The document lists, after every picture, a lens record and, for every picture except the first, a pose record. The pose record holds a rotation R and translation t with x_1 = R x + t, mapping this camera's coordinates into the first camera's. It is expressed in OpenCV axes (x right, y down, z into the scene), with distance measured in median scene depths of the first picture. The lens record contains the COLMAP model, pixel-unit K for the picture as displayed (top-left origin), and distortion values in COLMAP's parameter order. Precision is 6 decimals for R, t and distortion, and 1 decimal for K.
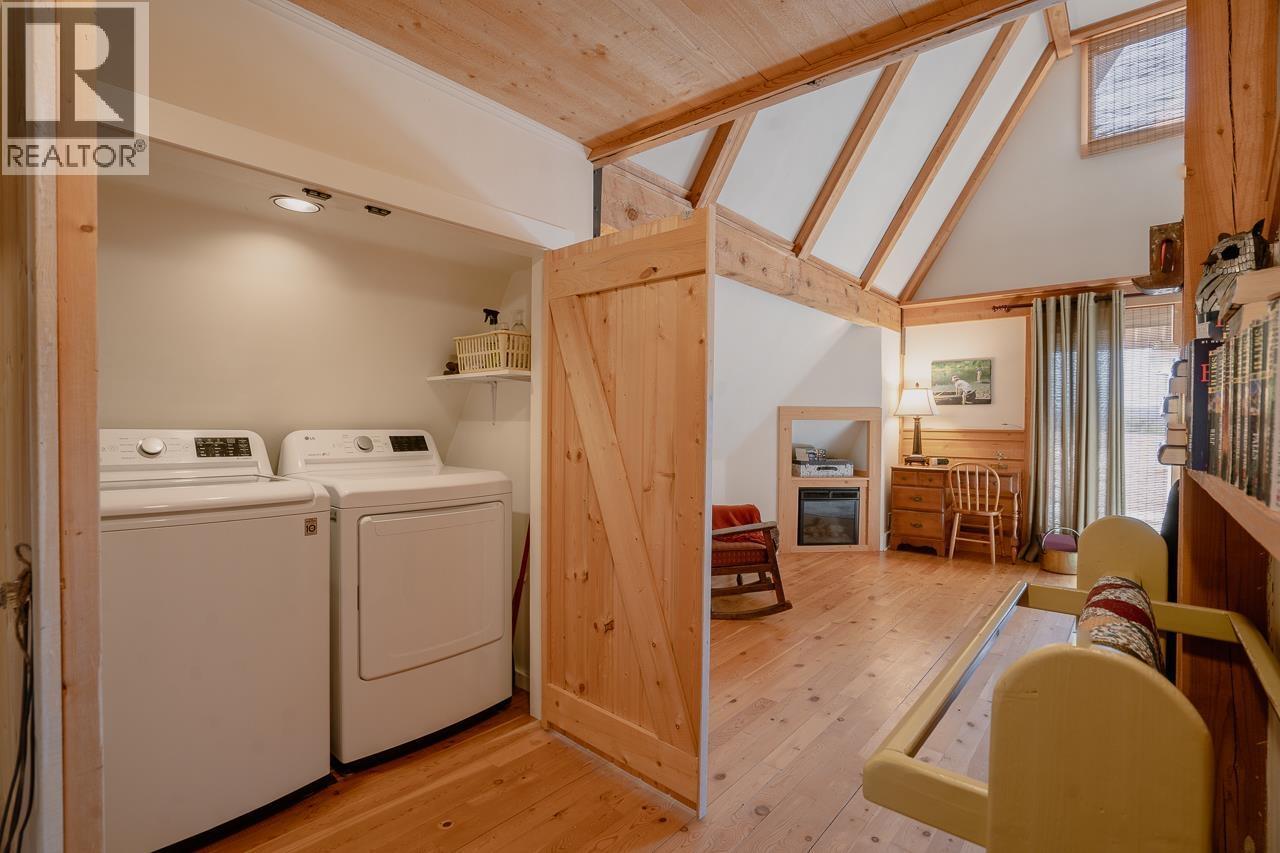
lens RADIAL K [[600.0, 0, 641.1], [0, 600.0, 415.6], [0, 0, 1]] dist [-0.001340, -0.000519]
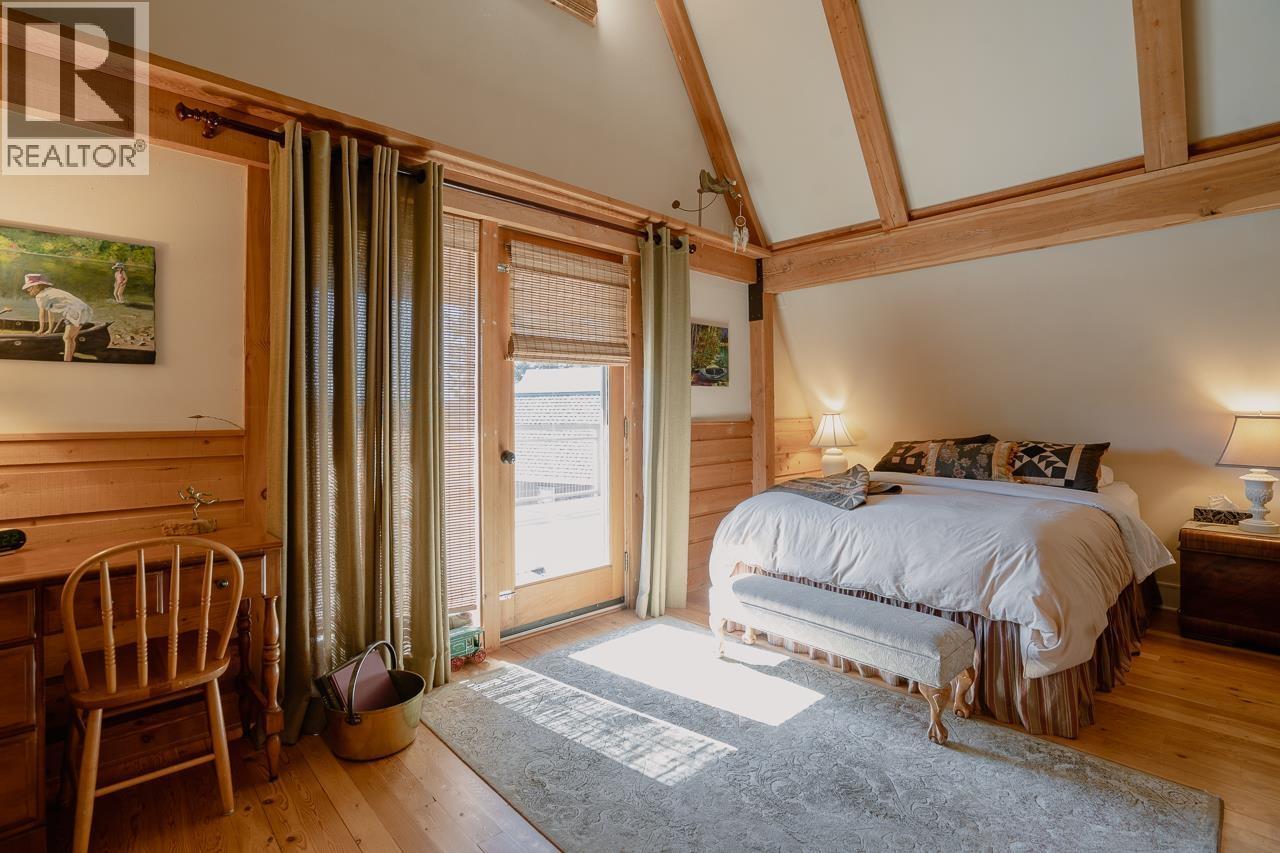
lens RADIAL K [[600.0, 0, 641.1], [0, 600.0, 415.6], [0, 0, 1]] dist [-0.001340, -0.000519]
pose [[0.132398, -0.001460, 0.991196, 0.253417], [0.004167, 0.999991, 0.000917, 0.014889], [-0.991188, 0.004009, 0.132403, 0.662672]]
